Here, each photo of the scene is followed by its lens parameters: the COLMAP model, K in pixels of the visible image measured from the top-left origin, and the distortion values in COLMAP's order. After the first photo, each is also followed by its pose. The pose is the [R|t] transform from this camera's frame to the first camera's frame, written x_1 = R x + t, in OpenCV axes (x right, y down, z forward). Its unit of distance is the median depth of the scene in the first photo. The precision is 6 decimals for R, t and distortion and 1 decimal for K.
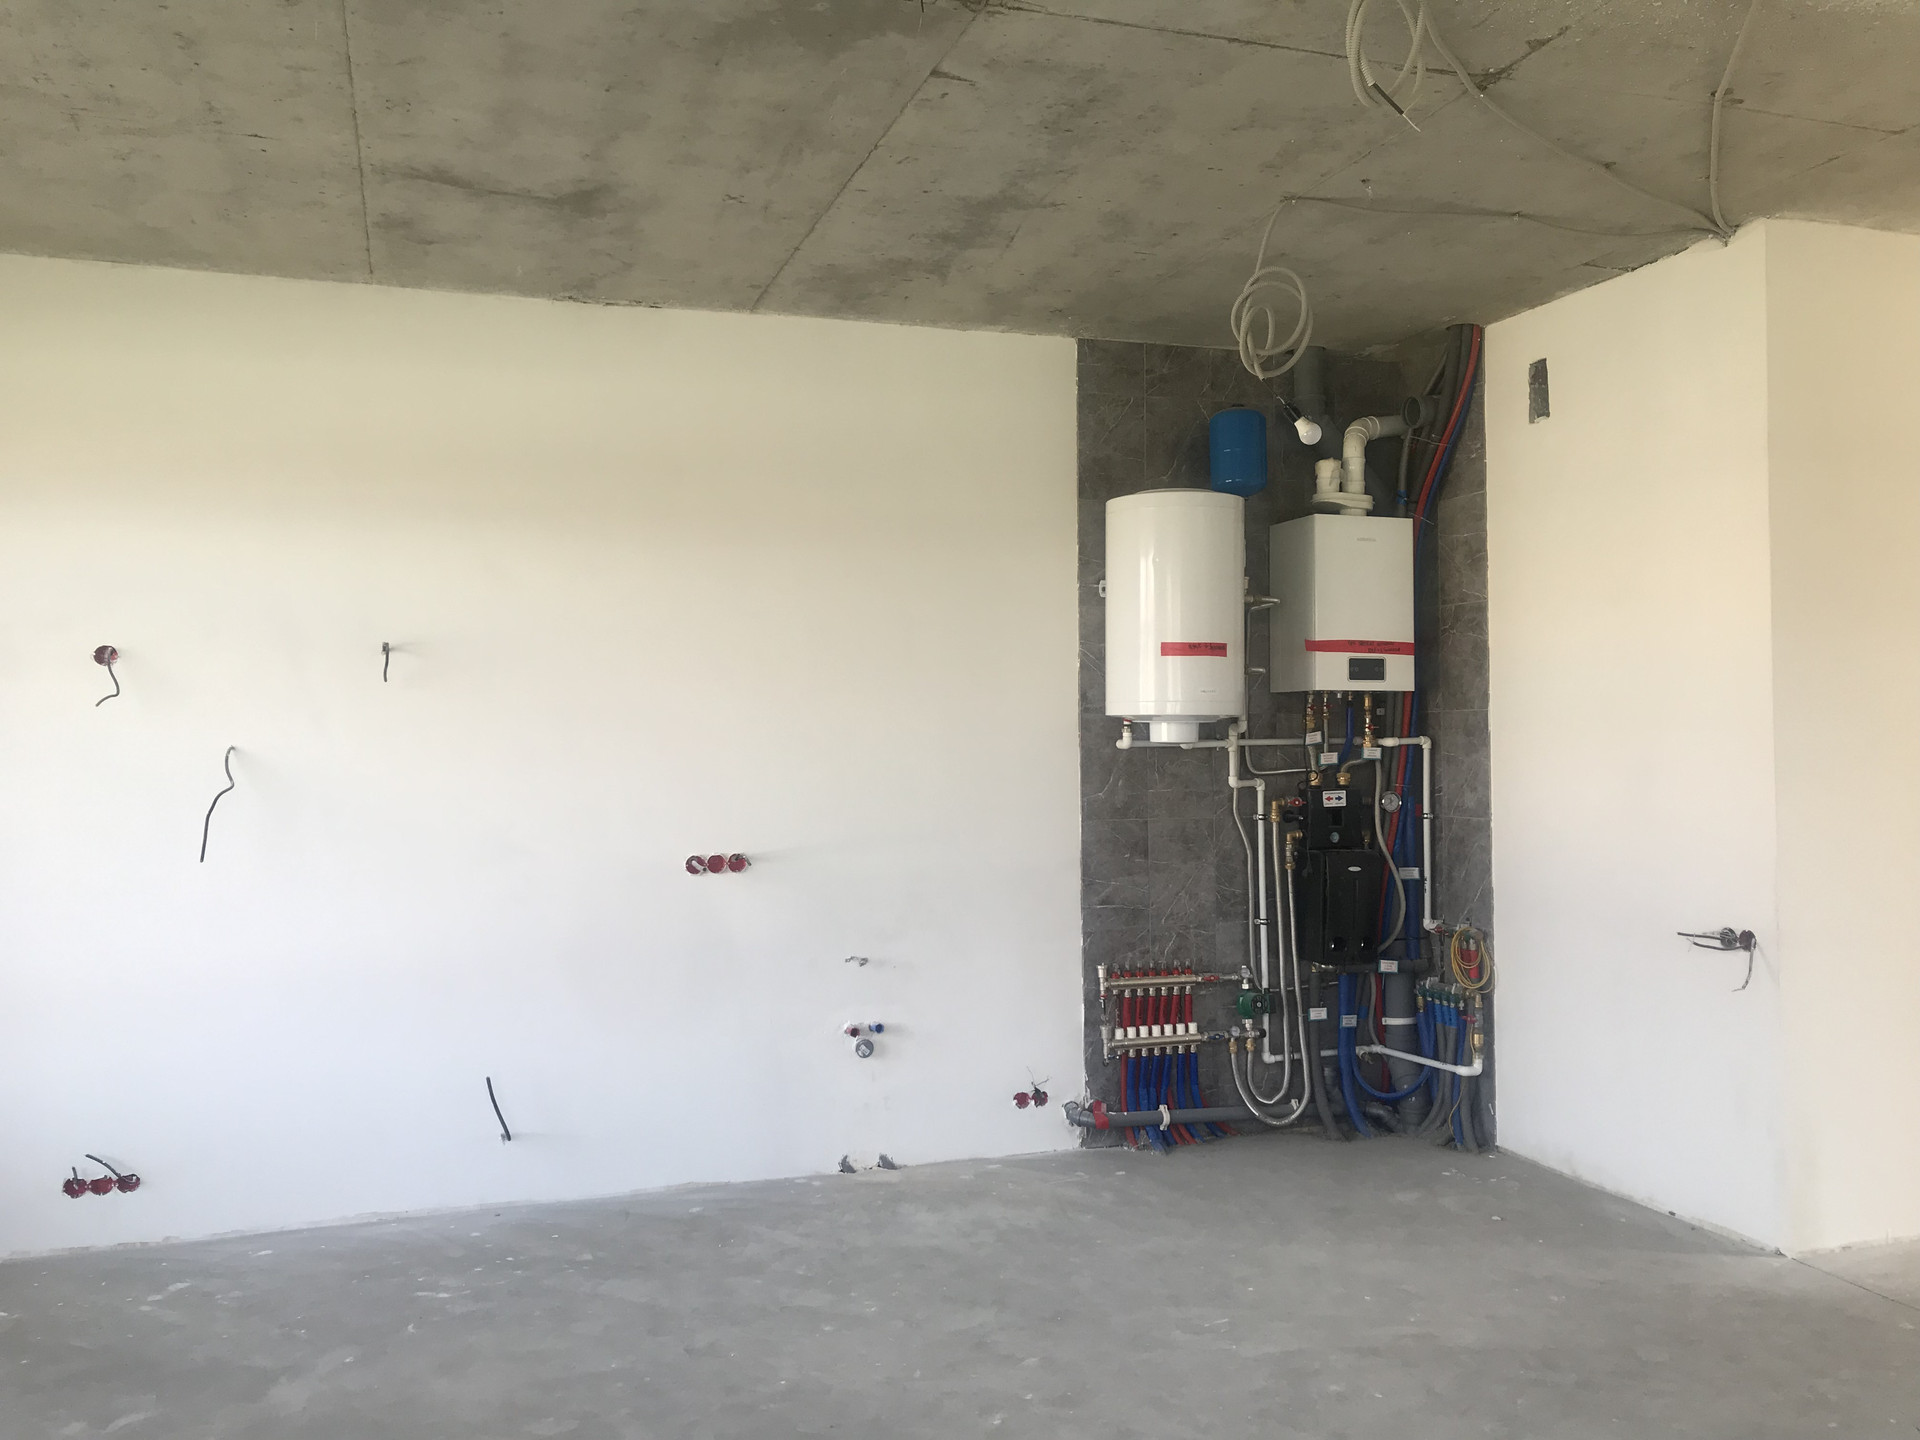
lens RADIAL K [[1569.5, 0, 960.6], [0, 1569.5, 687.6], [0, 0, 1]] dist [0.018496, 0.005013]
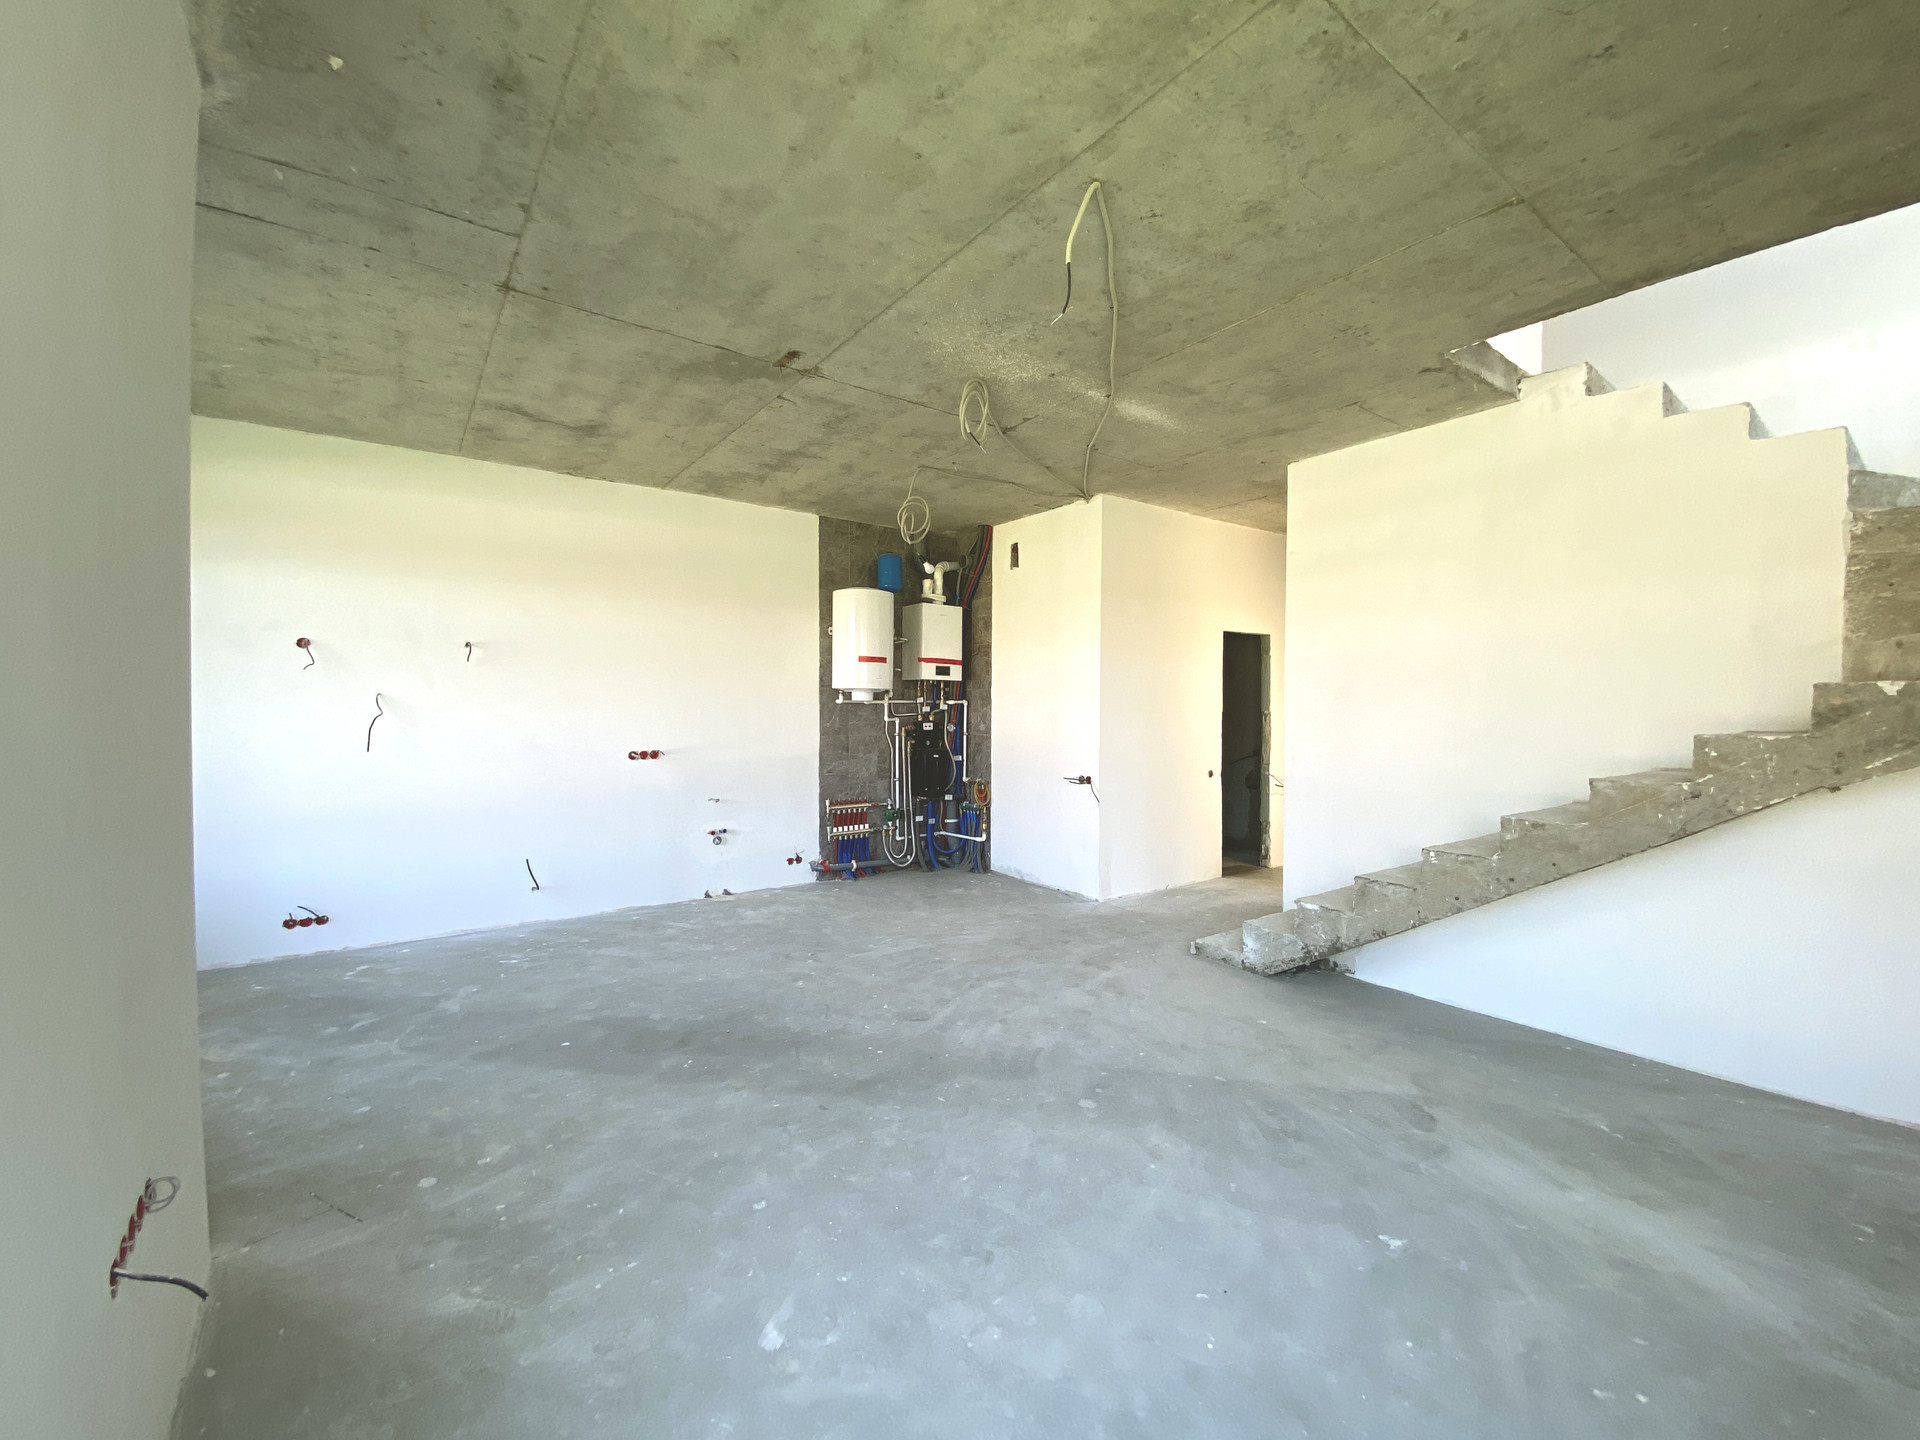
lens RADIAL K [[785.2, 0, 960.0], [0, 785.2, 720.0], [0, 0, 1]] dist [0.000994, -0.000225]
pose [[0.949399, 0.009217, 0.313938, -0.086680], [-0.024037, 0.998770, 0.043368, 0.010512], [-0.313152, -0.048720, 0.948452, -0.119936]]
